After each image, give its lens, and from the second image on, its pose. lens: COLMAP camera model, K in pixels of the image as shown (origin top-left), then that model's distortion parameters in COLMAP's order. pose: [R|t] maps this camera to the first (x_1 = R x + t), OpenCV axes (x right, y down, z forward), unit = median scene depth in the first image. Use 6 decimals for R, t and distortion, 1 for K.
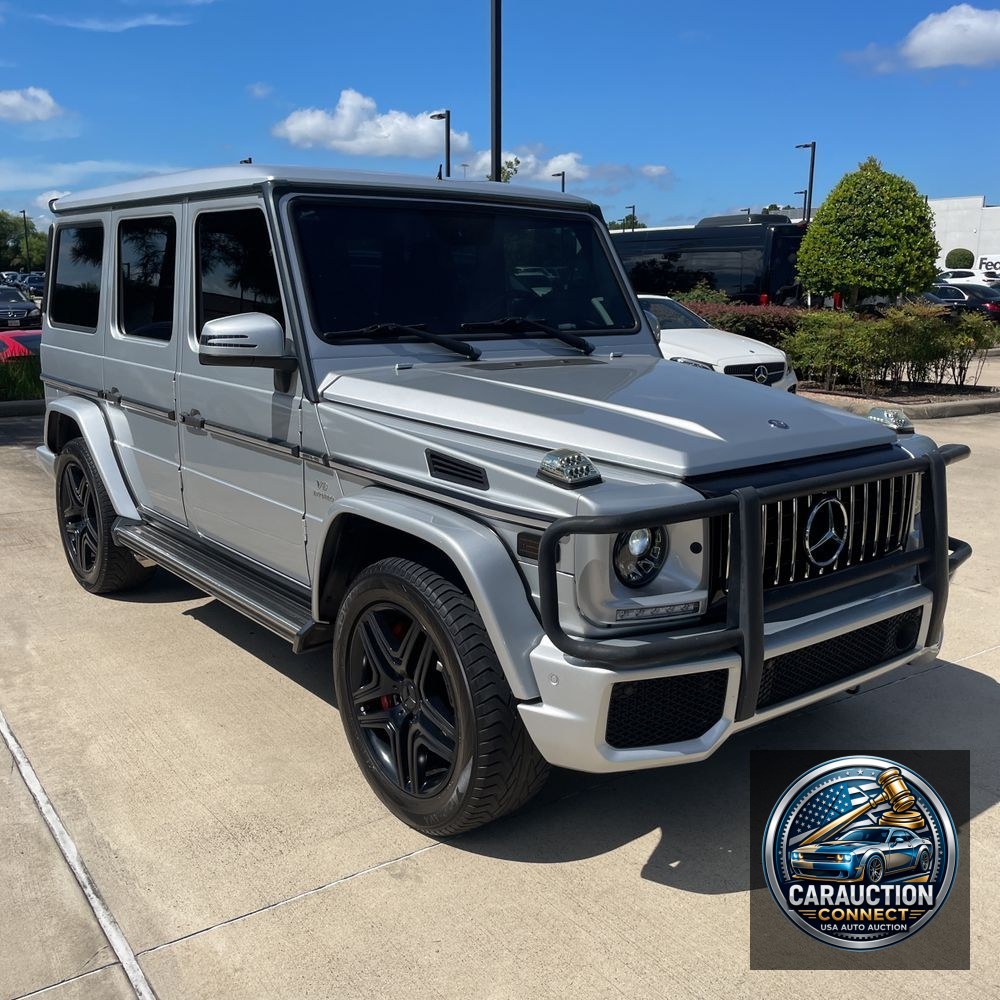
lens RADIAL K [[1028.6, 0, 500.9], [0, 1028.6, 505.7], [0, 0, 1]] dist [0.028805, 0.000000]
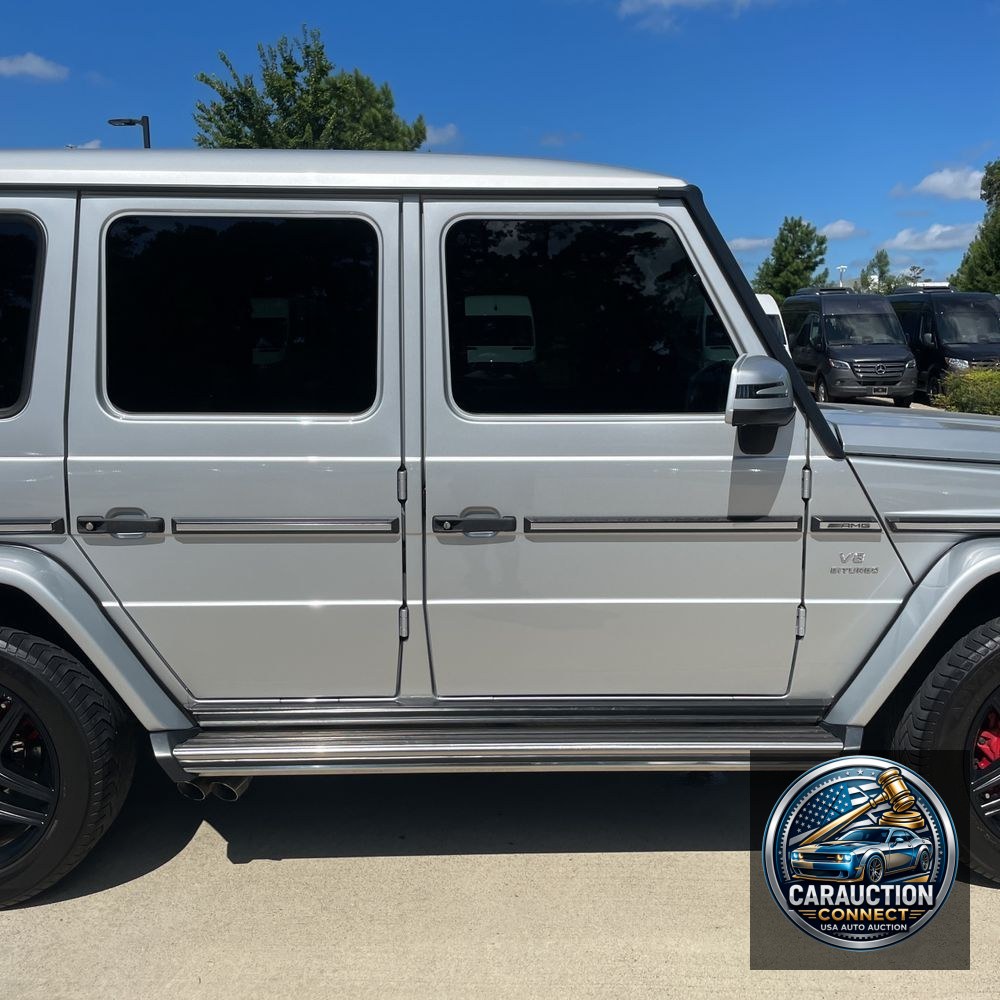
lens RADIAL K [[1028.6, 0, 518.7], [0, 1028.6, 498.5], [0, 0, 1]] dist [0.028805, 0.000000]
pose [[0.605916, -0.123747, 0.785845, -0.934981], [0.179509, 0.983618, 0.016482, -0.121984], [-0.775011, 0.131080, 0.618204, 0.656840]]
